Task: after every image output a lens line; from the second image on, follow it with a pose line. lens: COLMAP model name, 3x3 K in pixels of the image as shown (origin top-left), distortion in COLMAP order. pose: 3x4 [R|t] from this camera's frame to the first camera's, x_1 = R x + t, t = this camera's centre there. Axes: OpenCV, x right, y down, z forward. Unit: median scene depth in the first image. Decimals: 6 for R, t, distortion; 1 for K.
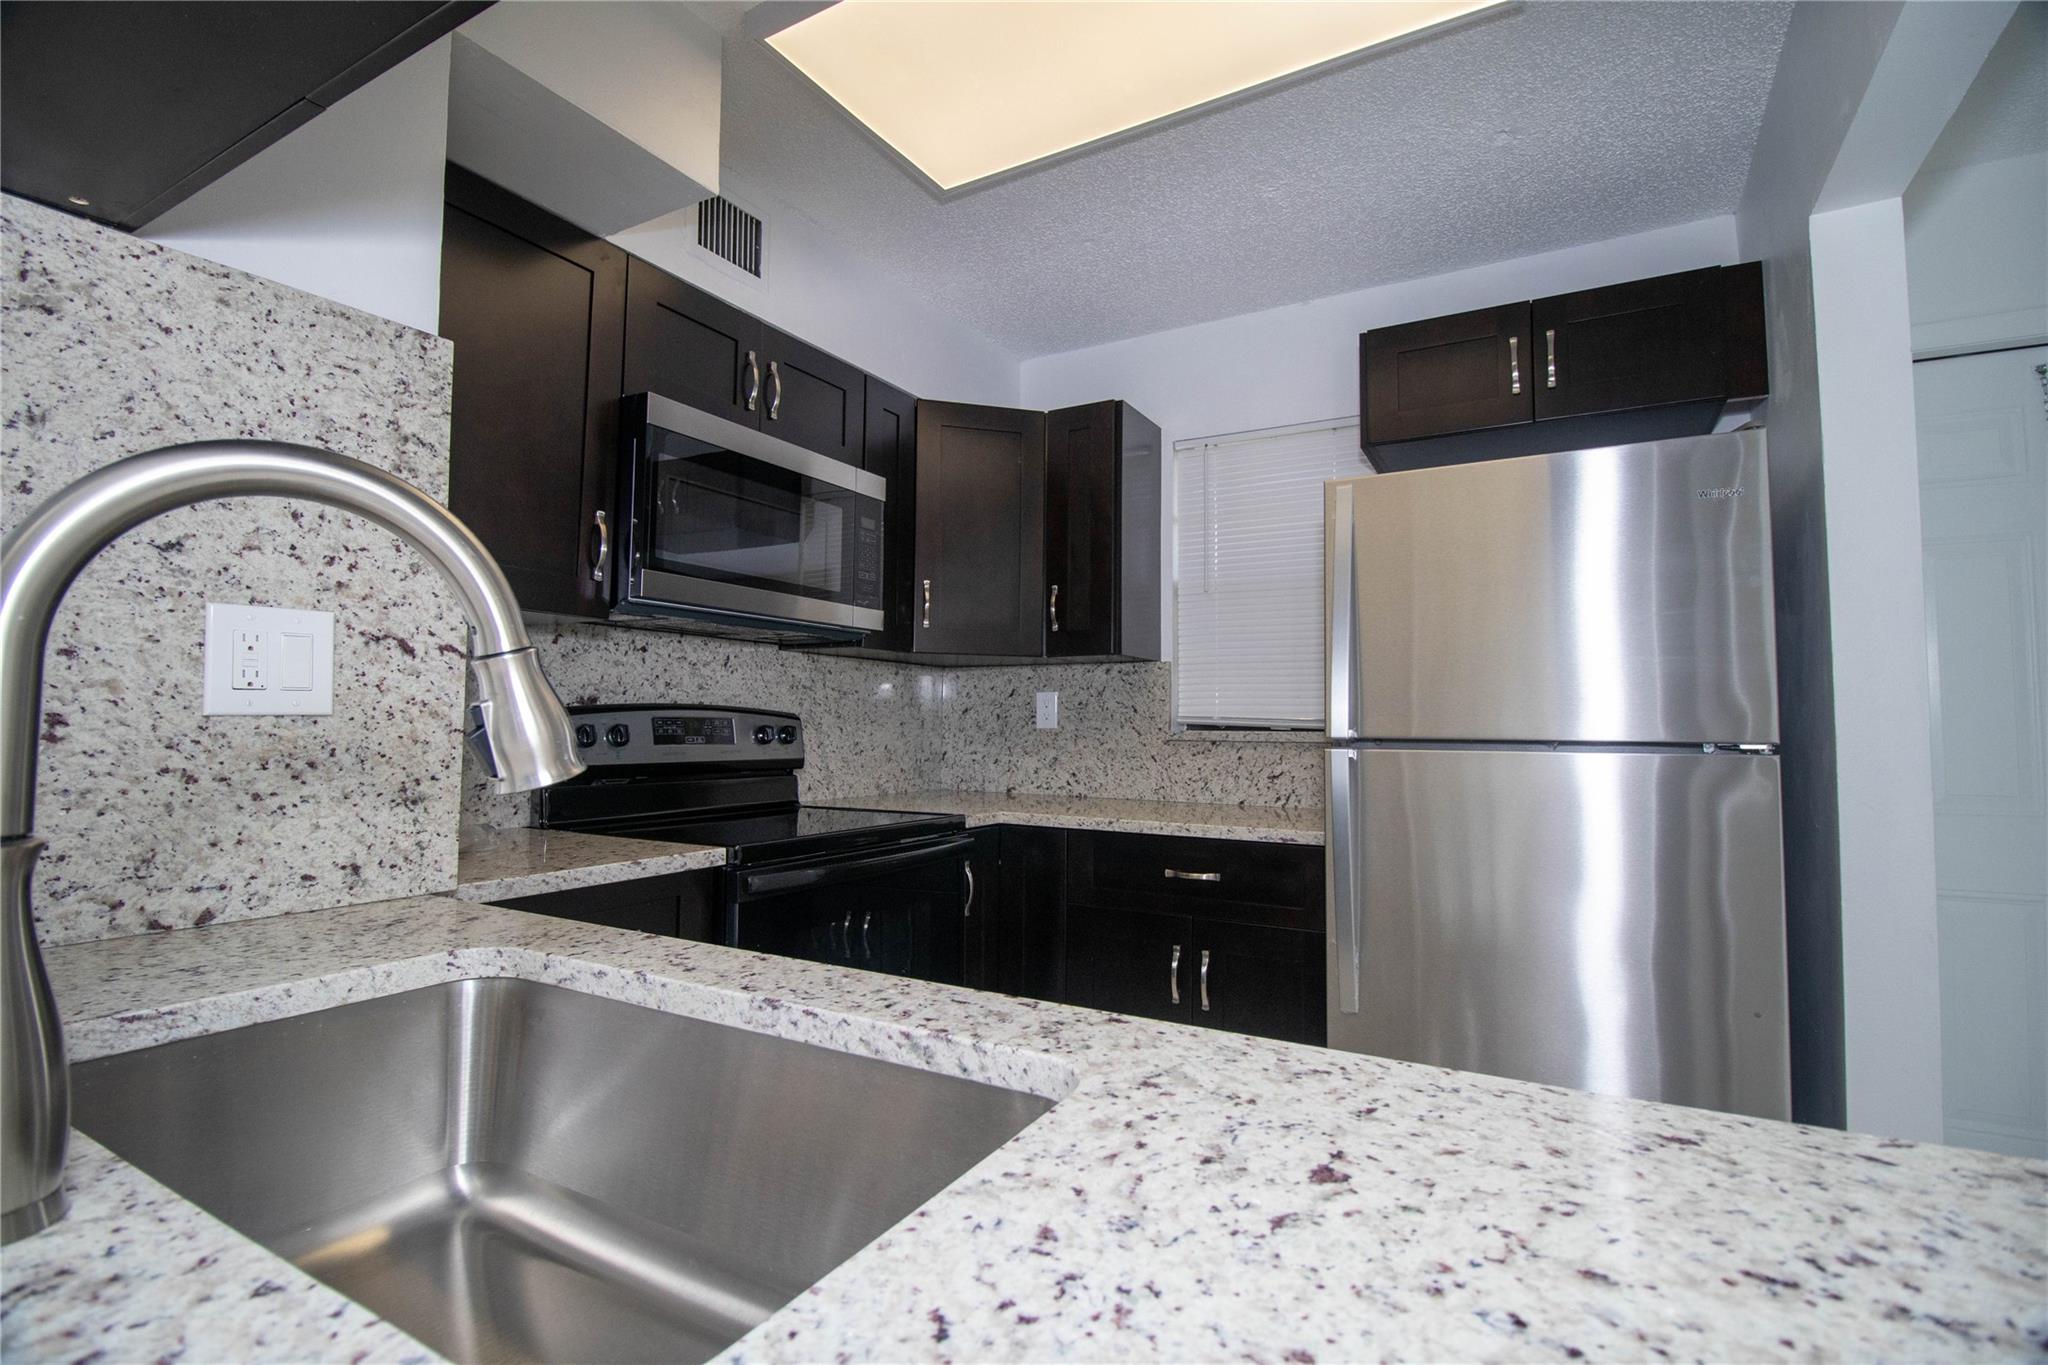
lens RADIAL K [[957.0, 0, 1031.5], [0, 957.0, 670.1], [0, 0, 1]] dist [0.001270, -0.011618]
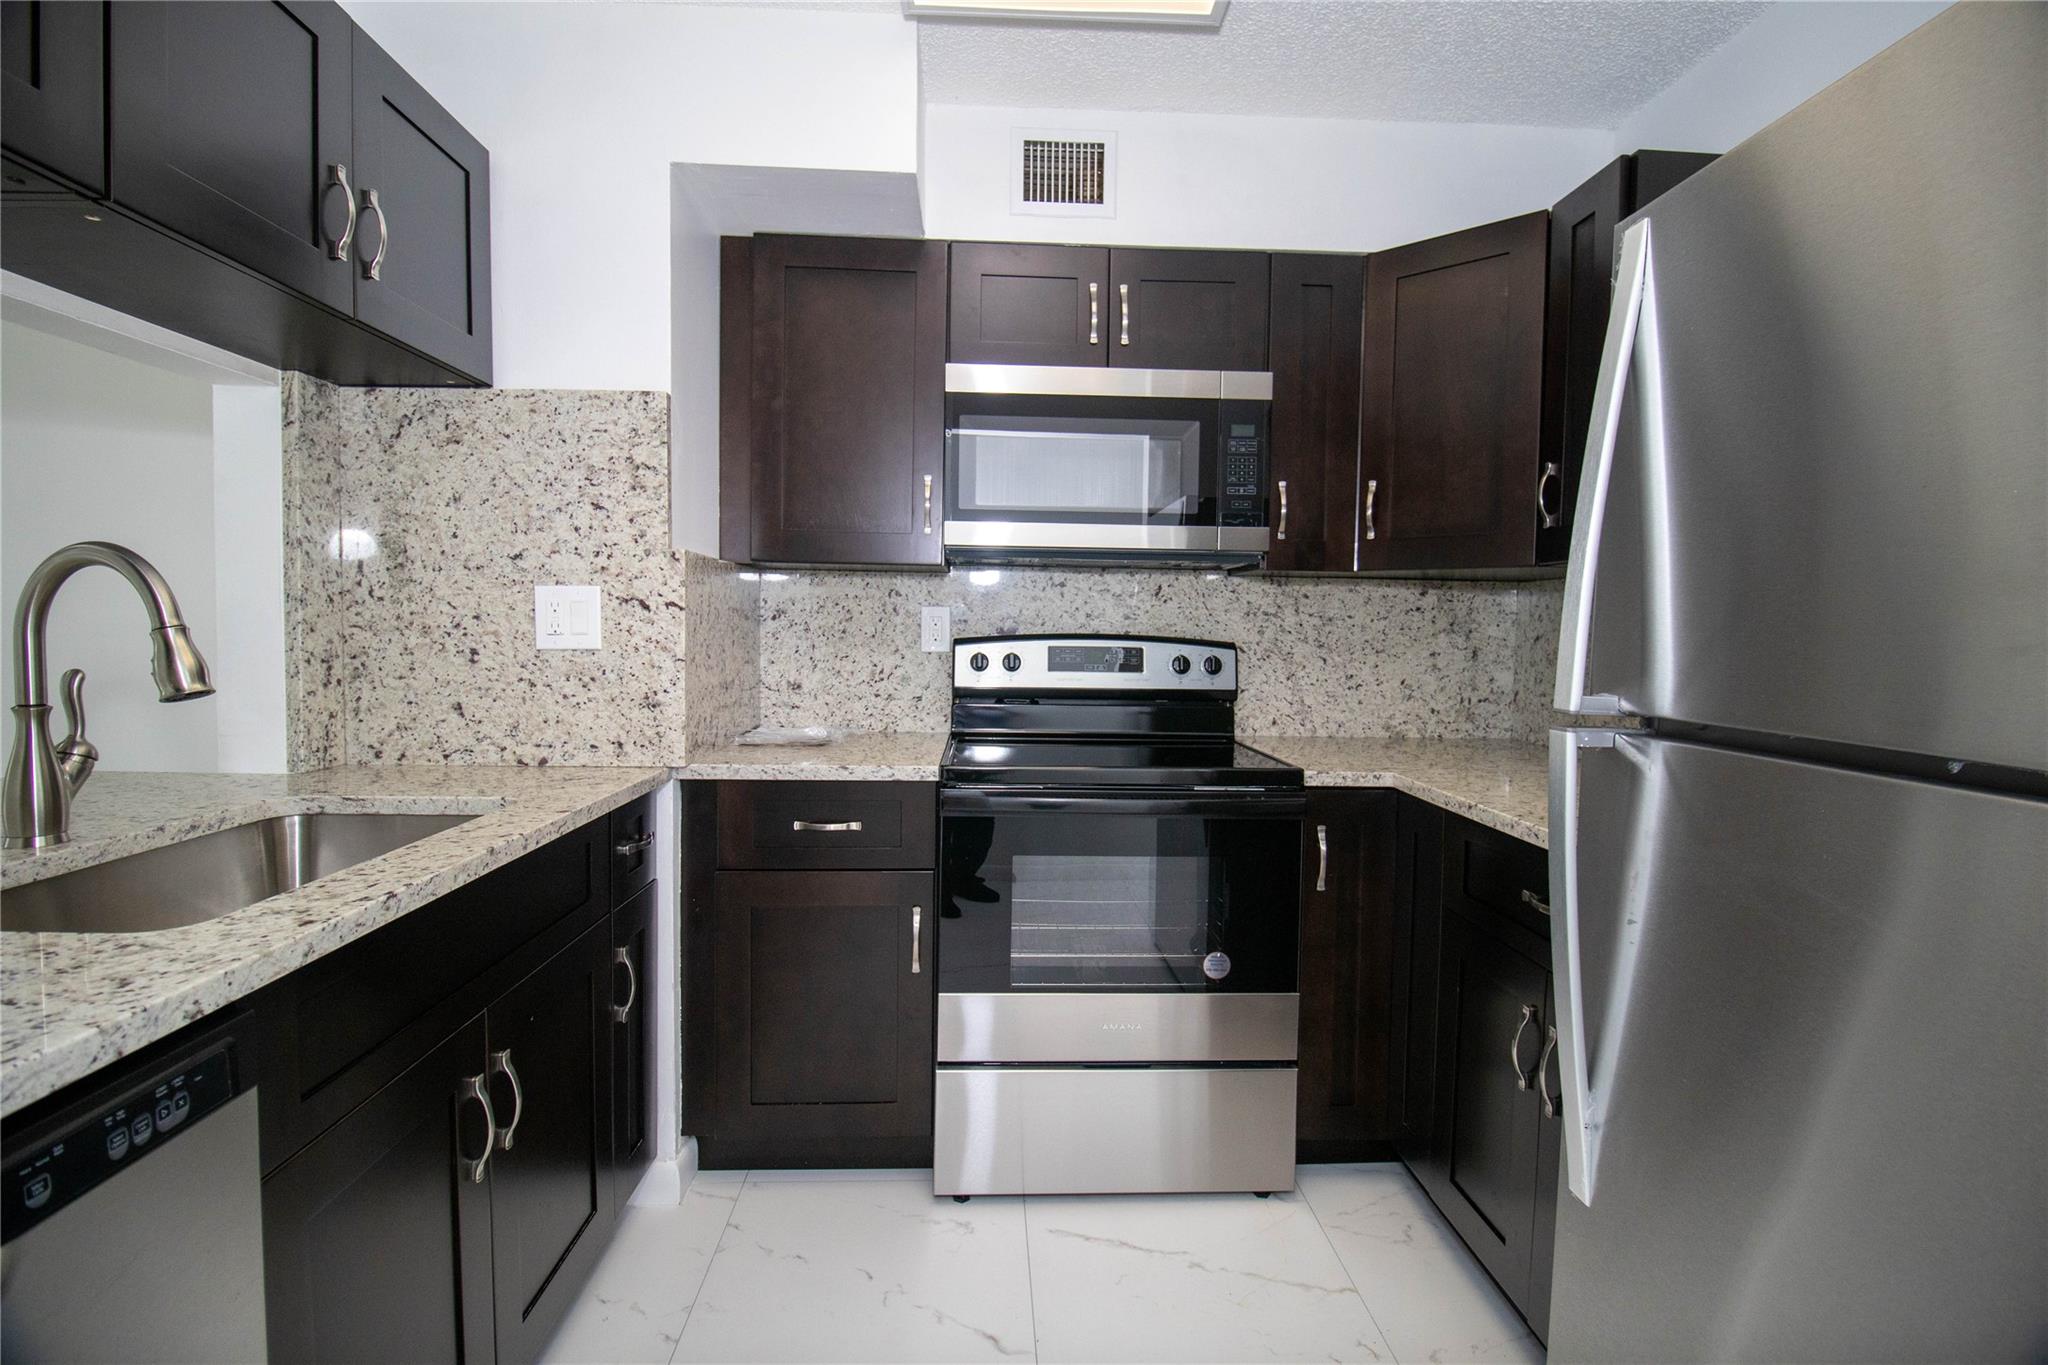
lens RADIAL K [[957.0, 0, 1031.5], [0, 957.0, 670.1], [0, 0, 1]] dist [0.001270, -0.011618]
pose [[0.533149, 0.039095, -0.845118, 0.997920], [0.038203, 0.996800, 0.070212, -0.004146], [0.845158, -0.069719, 0.529949, 0.721315]]
